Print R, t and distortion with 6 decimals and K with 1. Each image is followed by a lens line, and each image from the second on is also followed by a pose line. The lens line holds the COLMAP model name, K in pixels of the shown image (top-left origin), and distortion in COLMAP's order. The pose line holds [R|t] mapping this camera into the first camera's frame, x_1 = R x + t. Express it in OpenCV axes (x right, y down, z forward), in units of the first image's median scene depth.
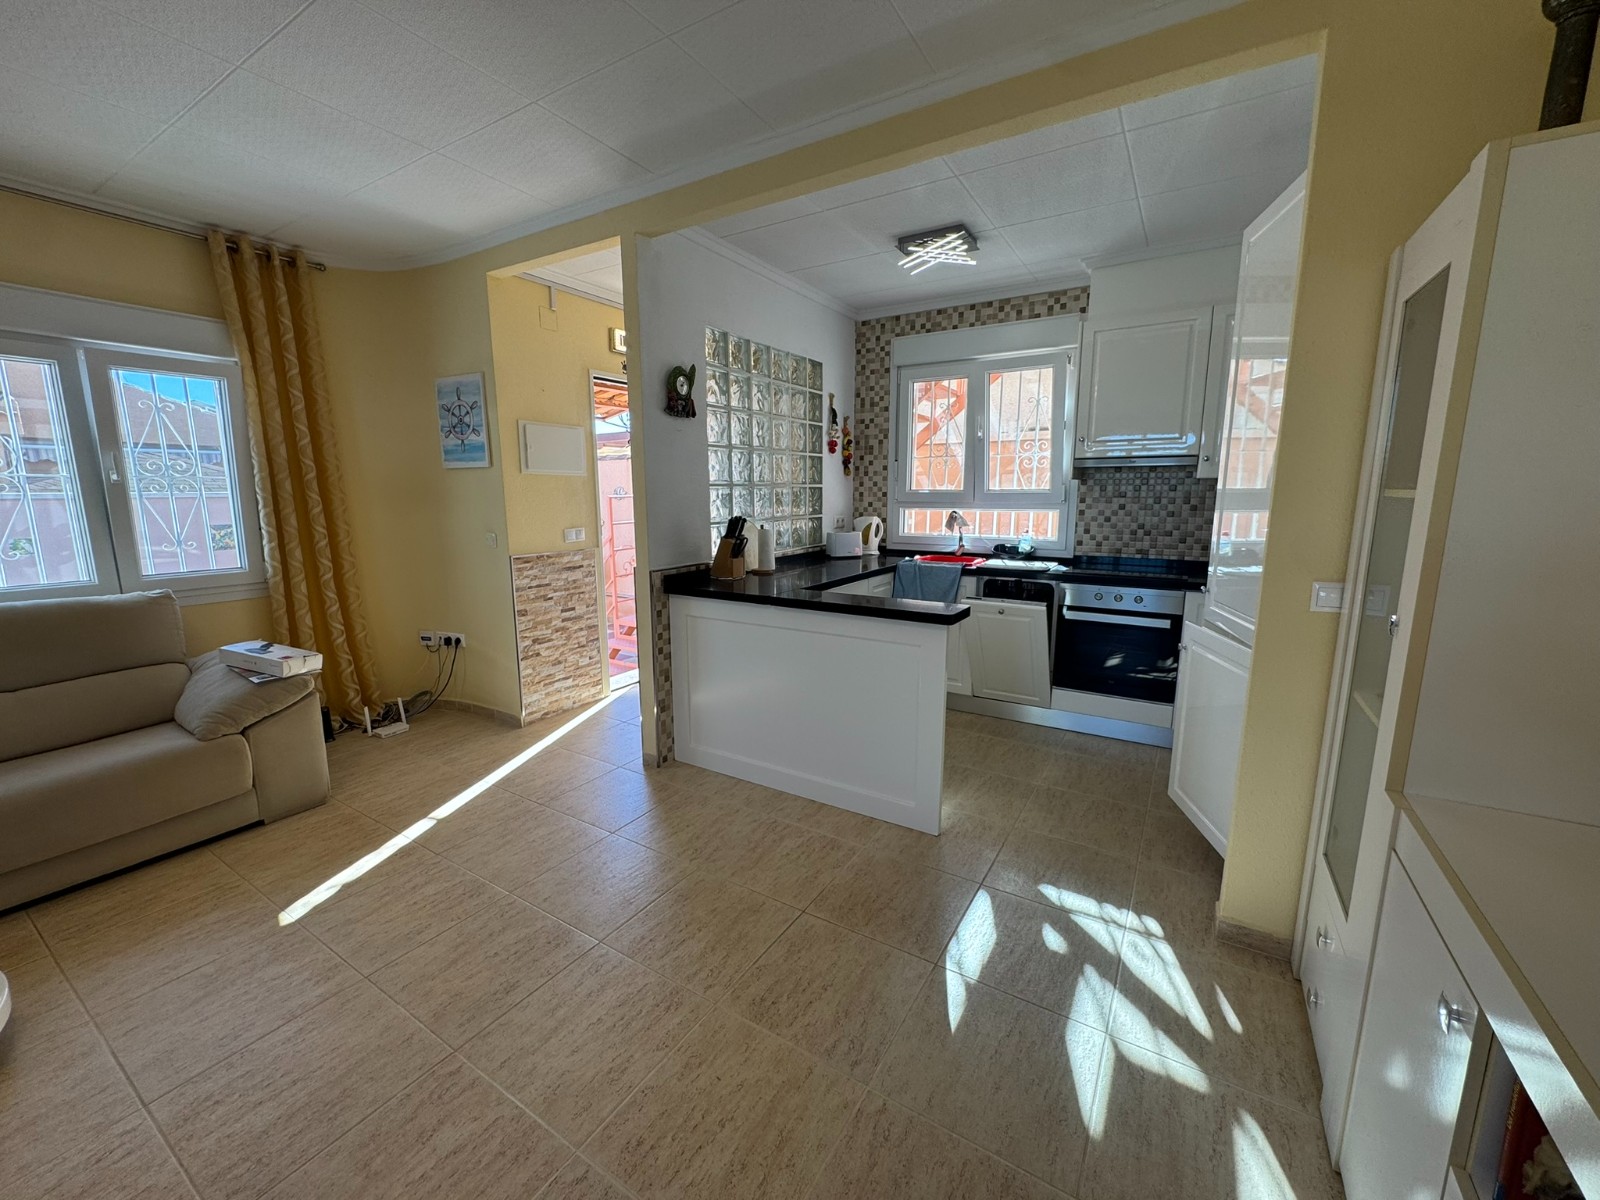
lens RADIAL K [[638.9, 0, 798.7], [0, 638.9, 600.3], [0, 0, 1]] dist [-0.003022, 0.000265]
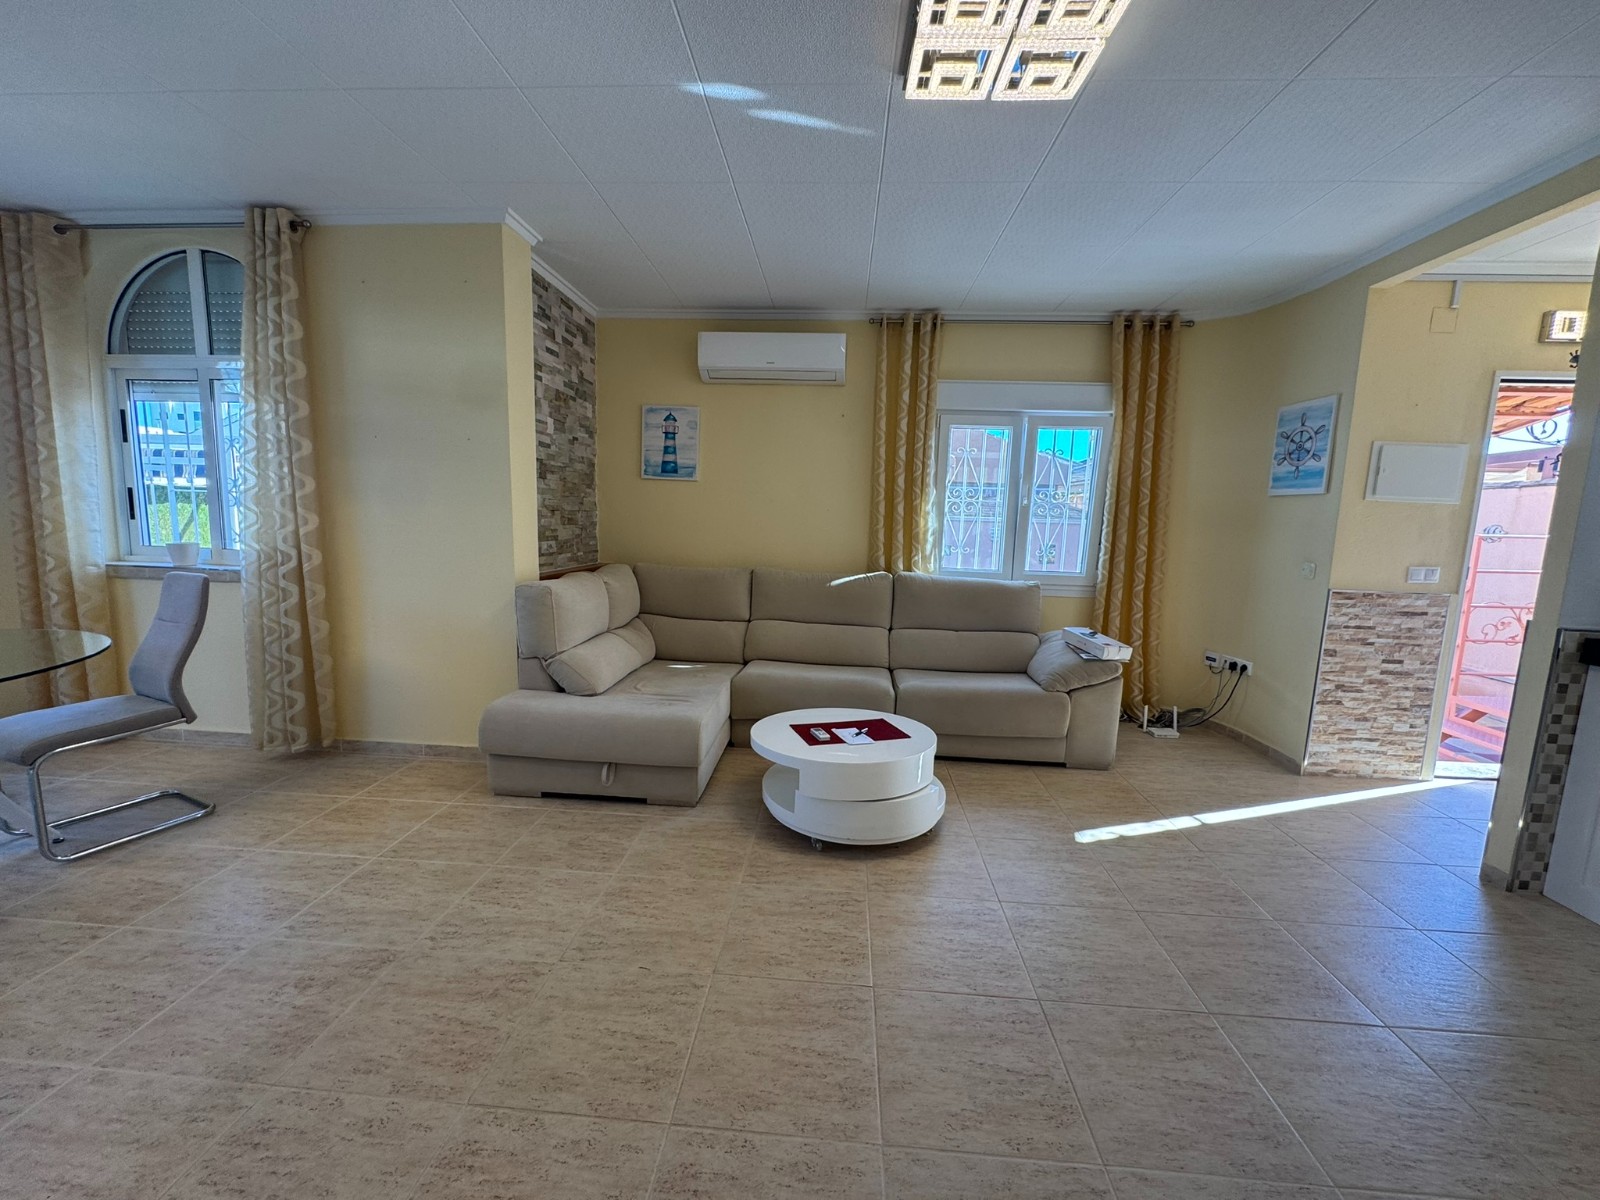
lens RADIAL K [[638.9, 0, 798.6], [0, 638.9, 600.1], [0, 0, 1]] dist [-0.003022, 0.000265]
pose [[0.465908, 0.133690, -0.874675, -0.002793], [-0.181417, 0.981953, 0.053452, 0.039369], [0.866036, 0.133777, 0.481753, -0.113149]]
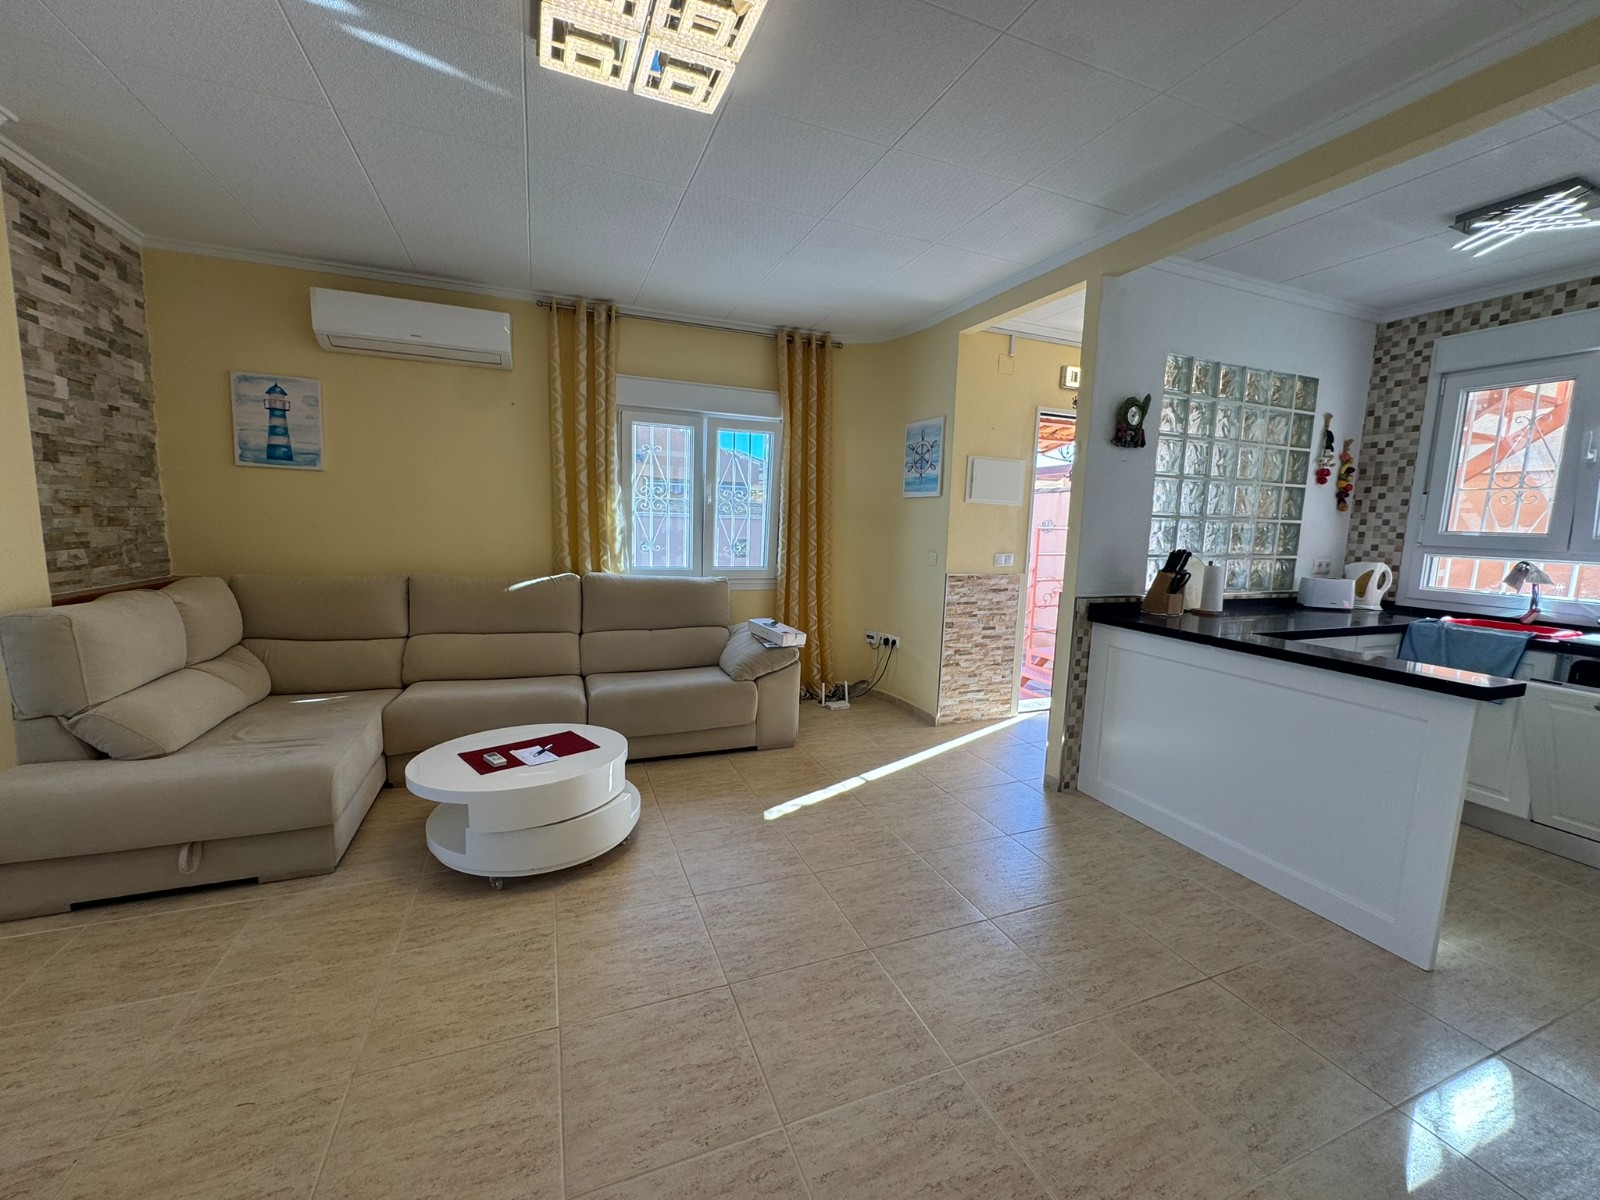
lens RADIAL K [[638.9, 0, 798.5], [0, 638.9, 600.2], [0, 0, 1]] dist [-0.003022, 0.000265]
pose [[0.804671, 0.101669, -0.584951, 0.007905], [-0.132673, 0.991107, -0.010246, 0.026476], [0.578708, 0.085852, 0.811004, -0.079922]]
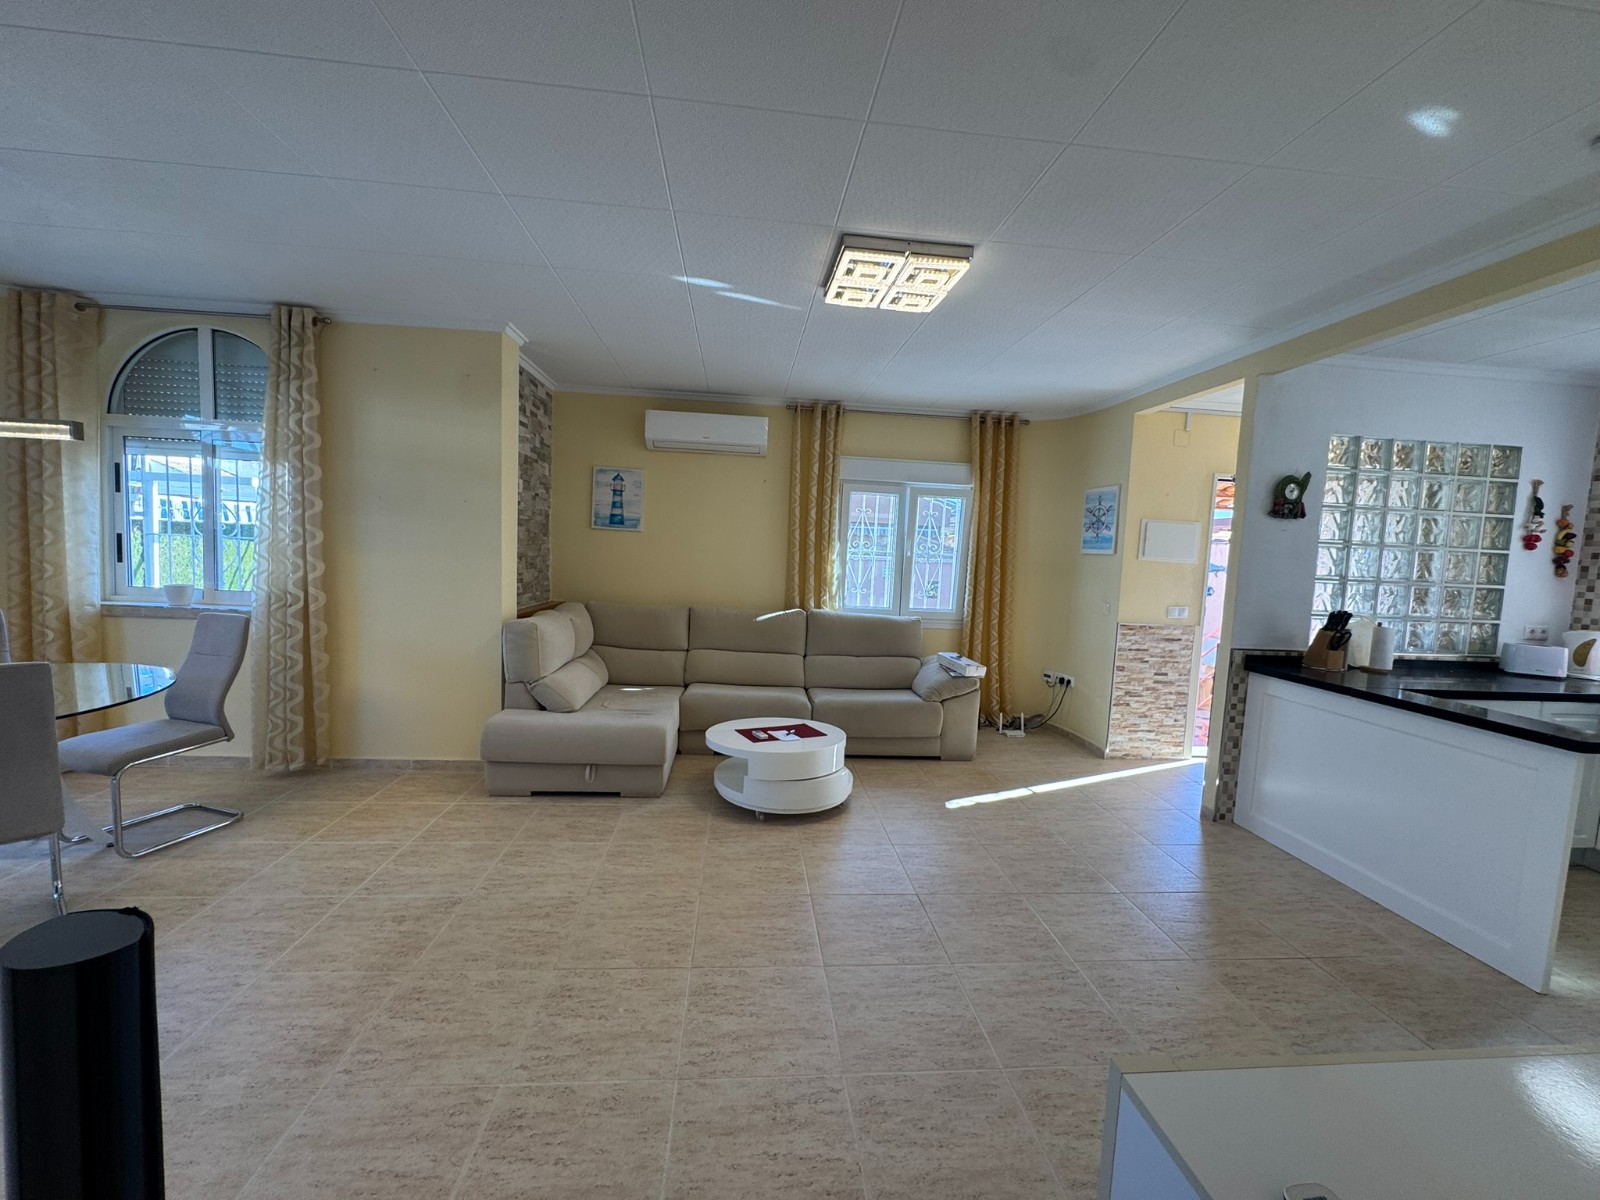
lens RADIAL K [[638.9, 0, 800.2], [0, 638.9, 601.5], [0, 0, 1]] dist [-0.003022, 0.000265]
pose [[0.601974, 0.094197, -0.792940, 0.195364], [-0.181939, 0.983078, -0.021337, 0.035519], [0.777513, 0.157111, 0.608925, -0.314491]]
